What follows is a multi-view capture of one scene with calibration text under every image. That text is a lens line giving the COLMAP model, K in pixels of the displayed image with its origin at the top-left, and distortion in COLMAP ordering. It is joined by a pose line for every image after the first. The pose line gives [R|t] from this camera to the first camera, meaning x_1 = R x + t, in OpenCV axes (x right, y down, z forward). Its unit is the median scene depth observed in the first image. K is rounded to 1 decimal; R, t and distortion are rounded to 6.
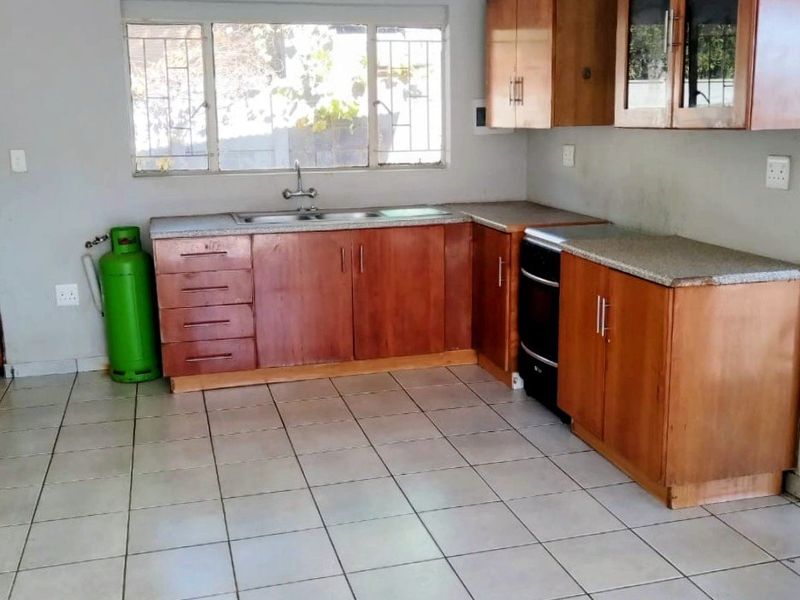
lens RADIAL K [[833.3, 0, 400.0], [0, 833.3, 300.0], [0, 0, 1]] dist [0.000961, -0.008965]
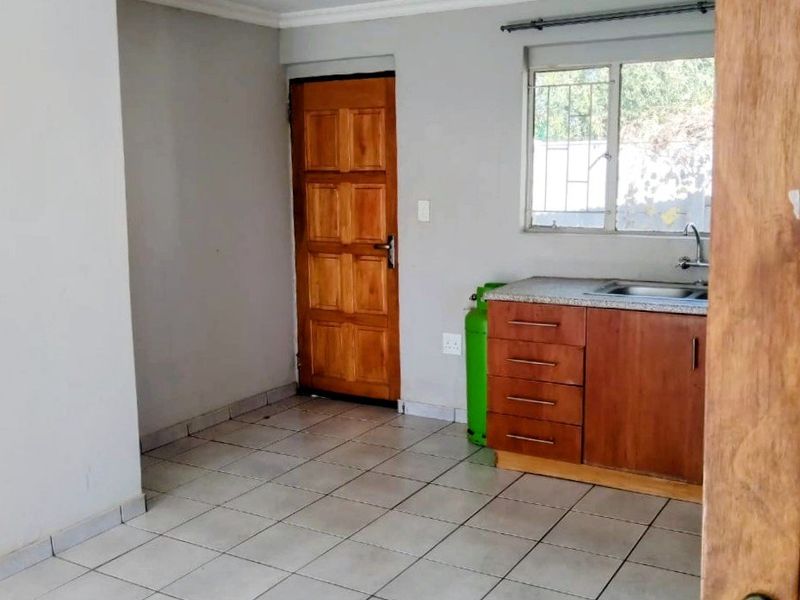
lens RADIAL K [[860.5, 0, 400.0], [0, 860.5, 300.0], [0, 0, 1]] dist [0.022913, 0.009230]
pose [[0.685496, 0.115717, -0.718822, 0.299128], [-0.149808, 0.988581, 0.016281, -0.065885], [0.712498, 0.096525, 0.695004, 0.225450]]
